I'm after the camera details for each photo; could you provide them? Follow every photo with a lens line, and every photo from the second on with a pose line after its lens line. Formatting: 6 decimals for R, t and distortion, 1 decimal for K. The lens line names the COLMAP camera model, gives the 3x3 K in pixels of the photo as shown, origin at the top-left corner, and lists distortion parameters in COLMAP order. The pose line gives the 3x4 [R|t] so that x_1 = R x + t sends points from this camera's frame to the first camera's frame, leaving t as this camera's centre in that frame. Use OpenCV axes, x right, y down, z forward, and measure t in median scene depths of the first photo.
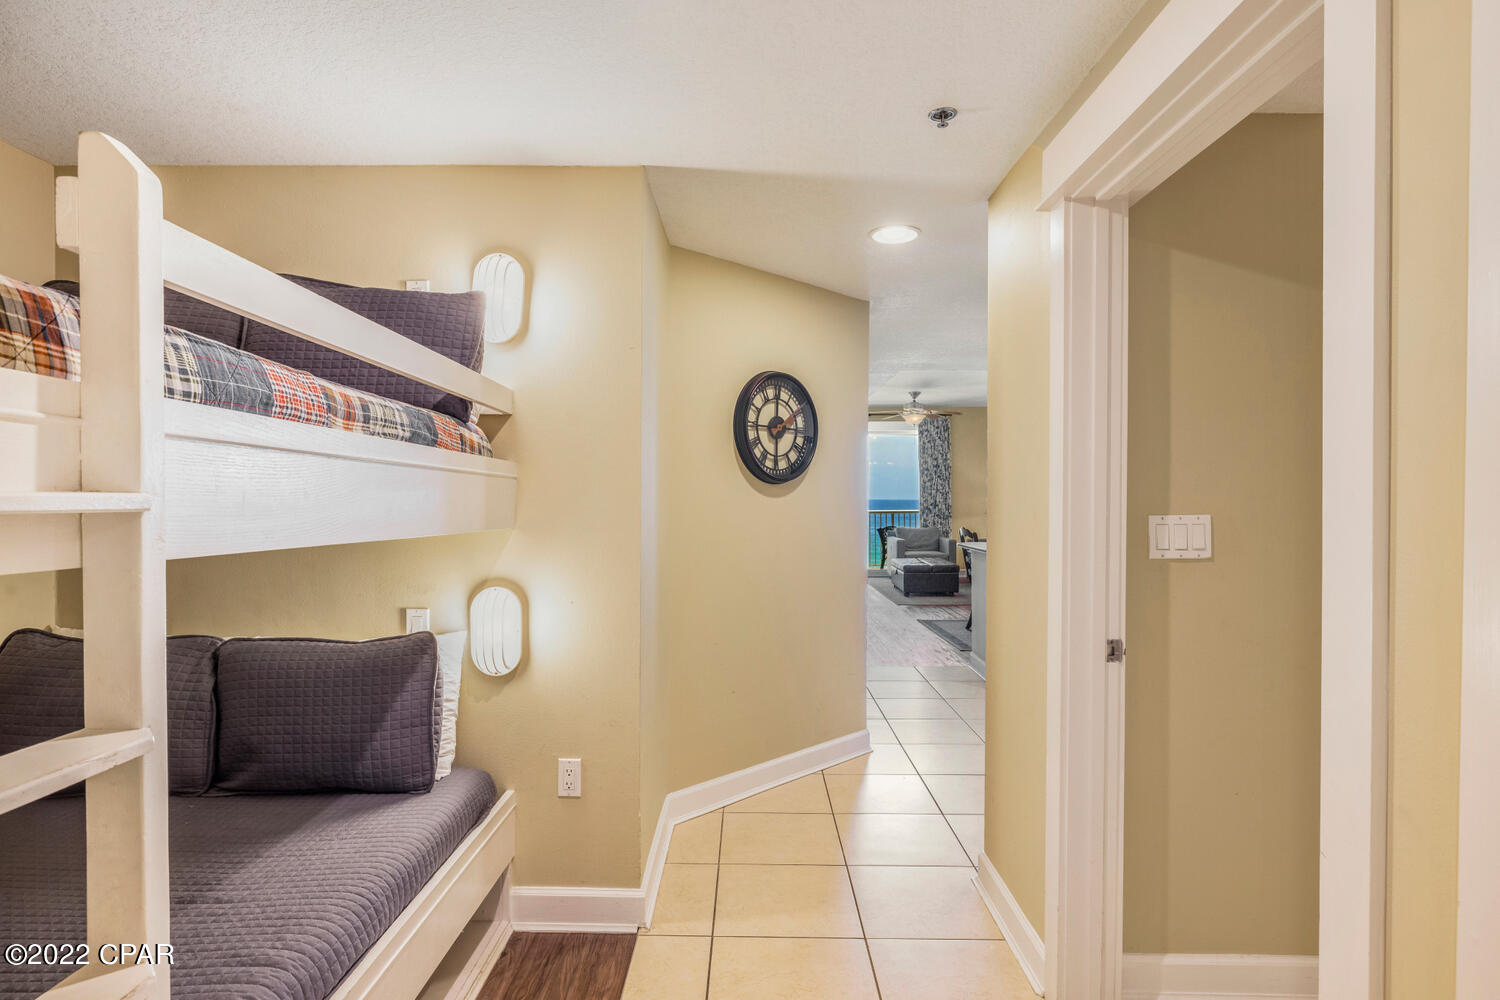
lens RADIAL K [[774.0, 0, 730.7], [0, 774.0, 500.0], [0, 0, 1]] dist [-0.000877, -0.000317]
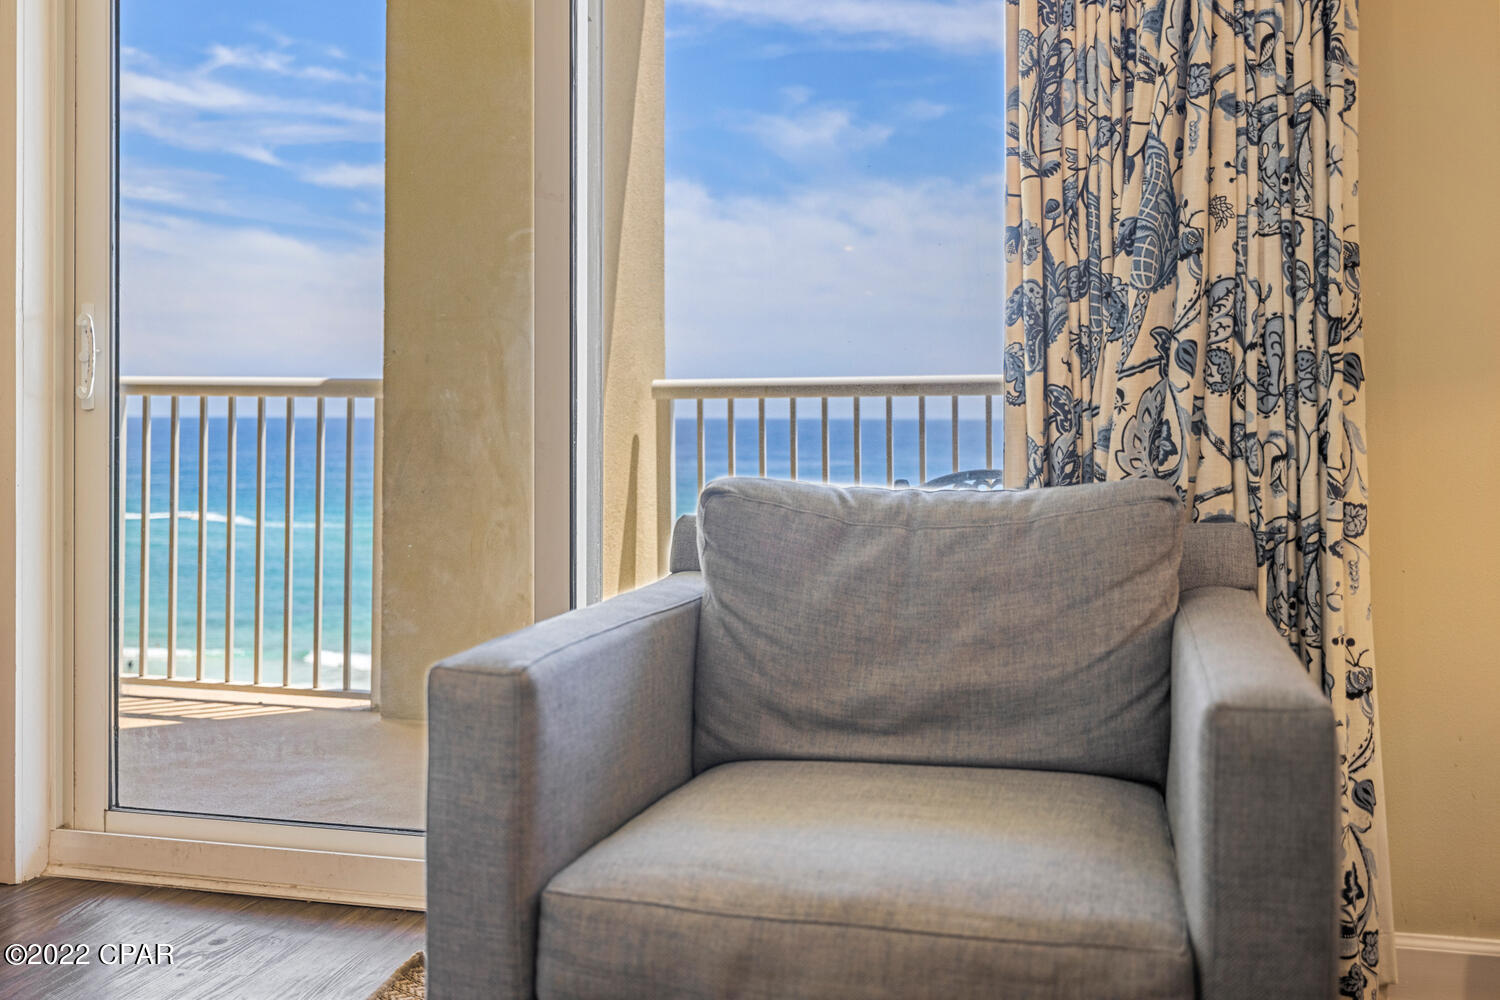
lens RADIAL K [[1470.4, 0, 747.4], [0, 1470.4, 410.9], [0, 0, 1]] dist [0.003978, -0.000065]
pose [[0.976397, -0.001496, -0.215979, 0.268774], [0.000651, 0.999992, -0.003985, 0.028881], [0.215984, 0.003750, 0.976390, 0.868394]]
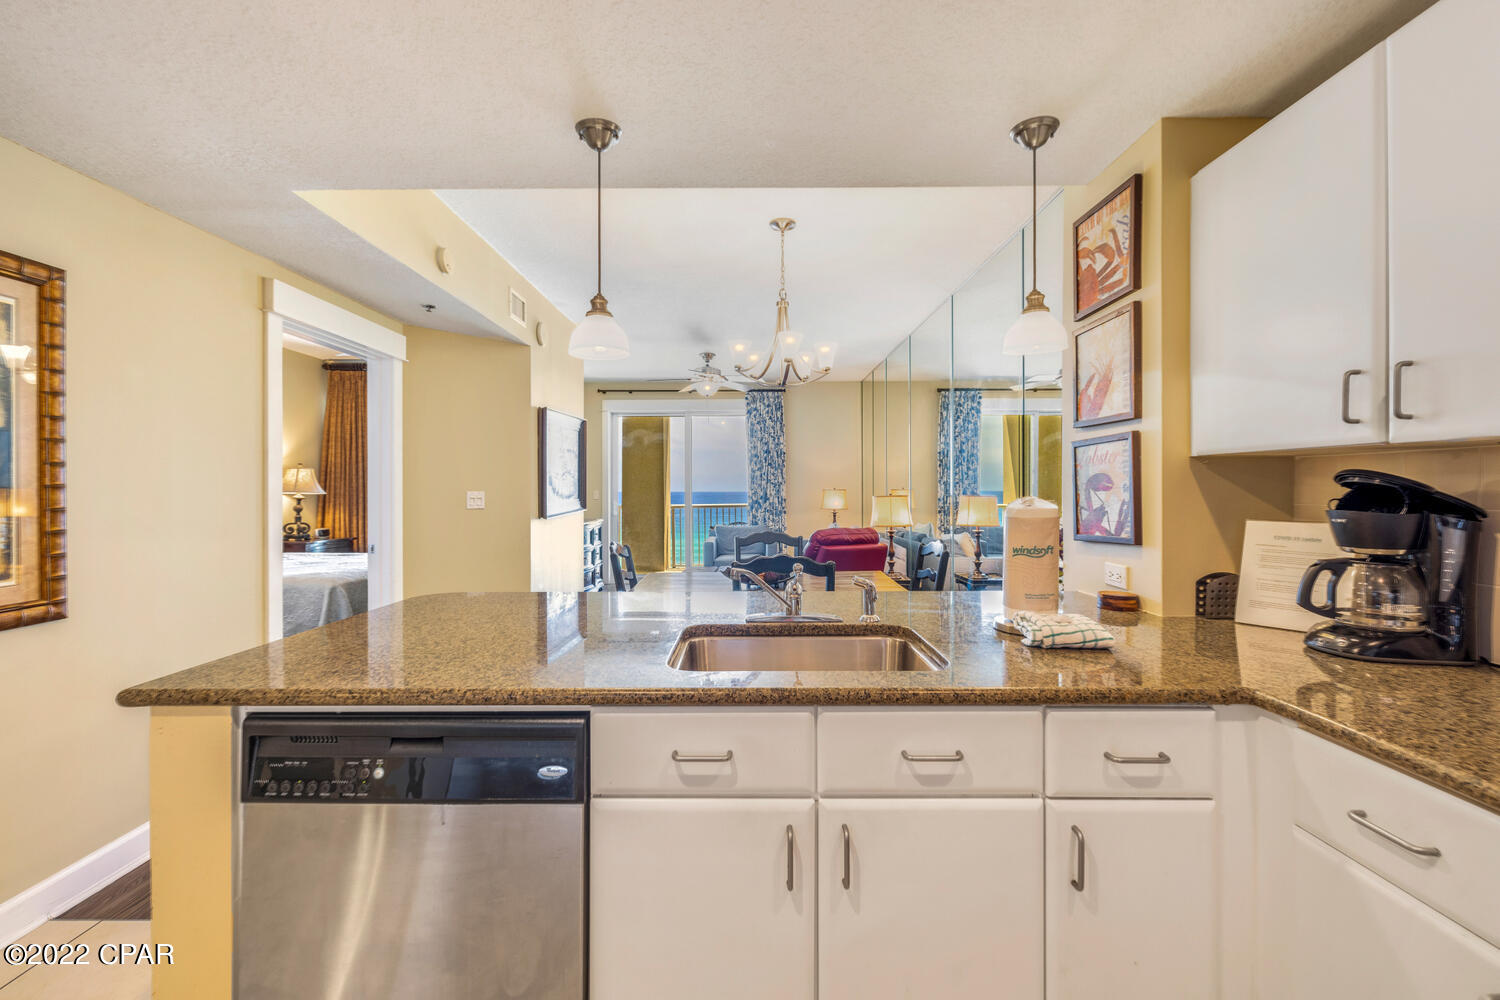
lens RADIAL K [[629.6, 0, 751.2], [0, 629.6, 491.3], [0, 0, 1]] dist [-0.000374, 0.000162]
pose [[0.999591, -0.004791, 0.028189, 0.243660], [0.004812, 0.999988, -0.000664, -0.000864], [-0.028186, 0.000800, 0.999602, 0.340707]]
